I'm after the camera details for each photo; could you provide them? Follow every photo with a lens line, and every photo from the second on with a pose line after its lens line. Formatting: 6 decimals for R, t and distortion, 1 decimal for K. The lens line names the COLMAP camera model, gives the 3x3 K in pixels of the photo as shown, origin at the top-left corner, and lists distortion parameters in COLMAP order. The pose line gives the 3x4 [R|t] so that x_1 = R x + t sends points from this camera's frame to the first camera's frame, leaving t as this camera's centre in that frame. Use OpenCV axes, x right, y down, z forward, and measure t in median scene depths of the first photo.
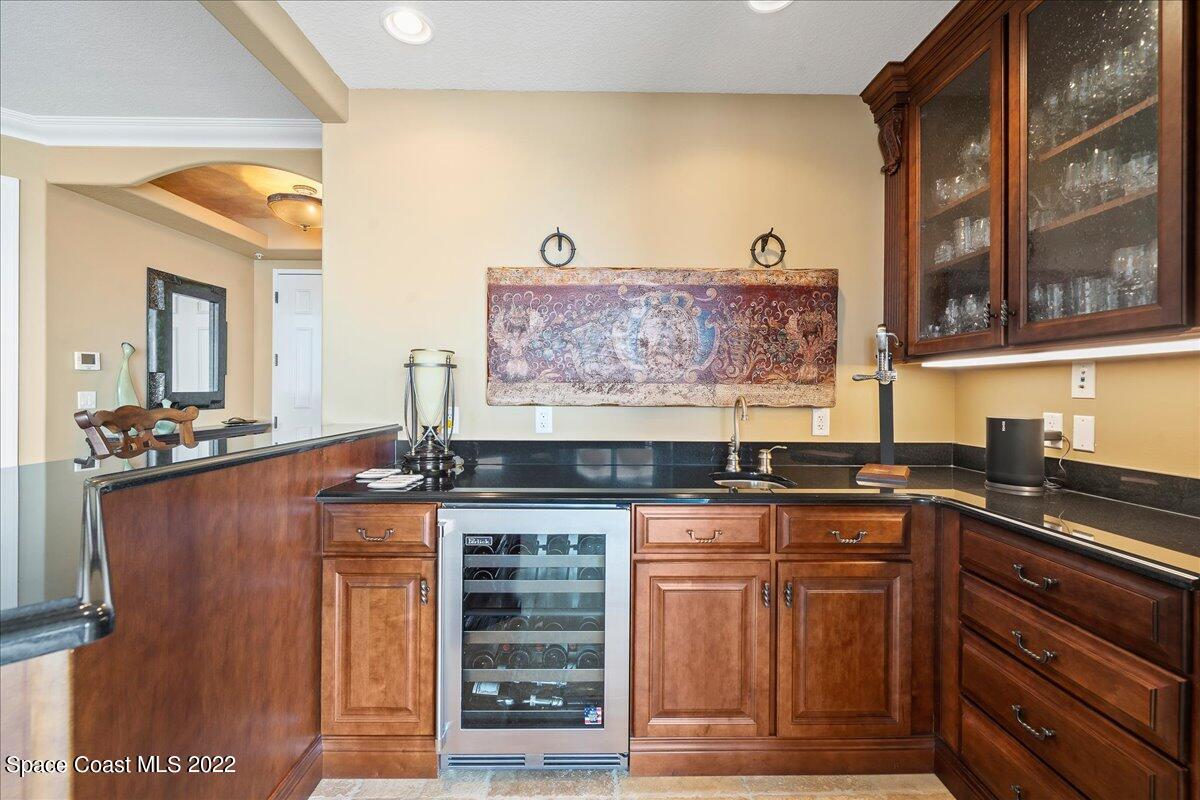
lens RADIAL K [[509.8, 0, 606.7], [0, 509.8, 396.4], [0, 0, 1]] dist [-0.002241, 0.000166]
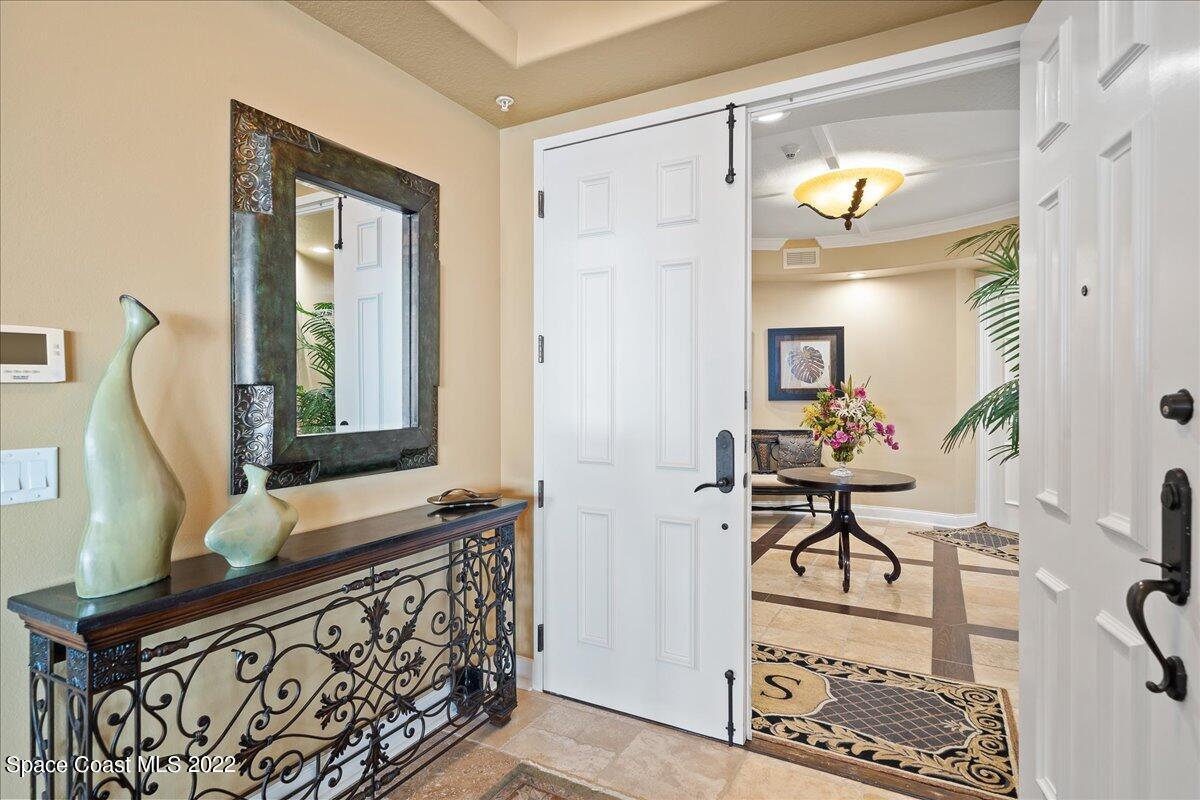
lens RADIAL K [[624.9, 0, 599.9], [0, 624.9, 399.5], [0, 0, 1]] dist [-0.002027, 0.000512]
pose [[0.866602, -0.008354, -0.498930, -0.448666], [0.004978, 0.999955, -0.008098, -0.032121], [0.498976, 0.004534, 0.866604, 0.743336]]
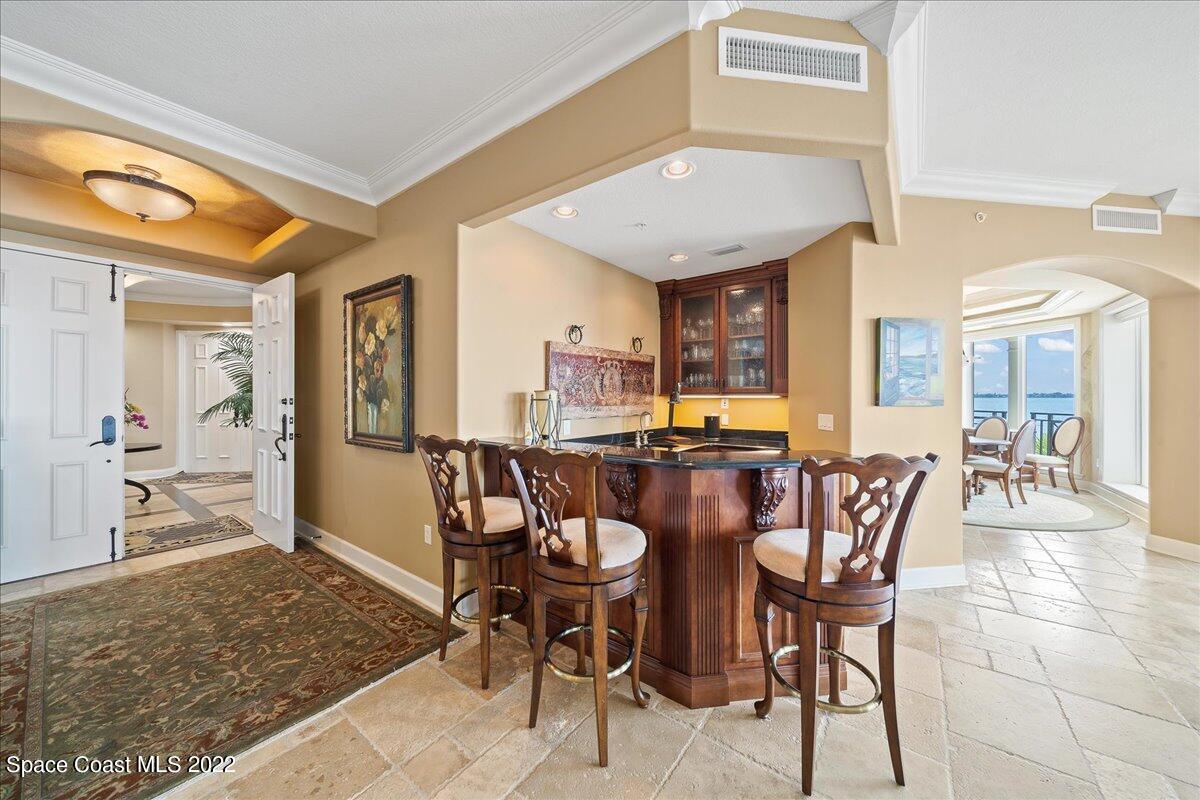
lens RADIAL K [[419.0, 0, 600.7], [0, 419.0, 399.2], [0, 0, 1]] dist [-0.003081, -0.000149]
pose [[0.621595, -0.009443, 0.783282, -0.692050], [0.011445, 0.999930, 0.002973, -0.031840], [-0.783255, 0.007116, 0.621659, -0.011396]]
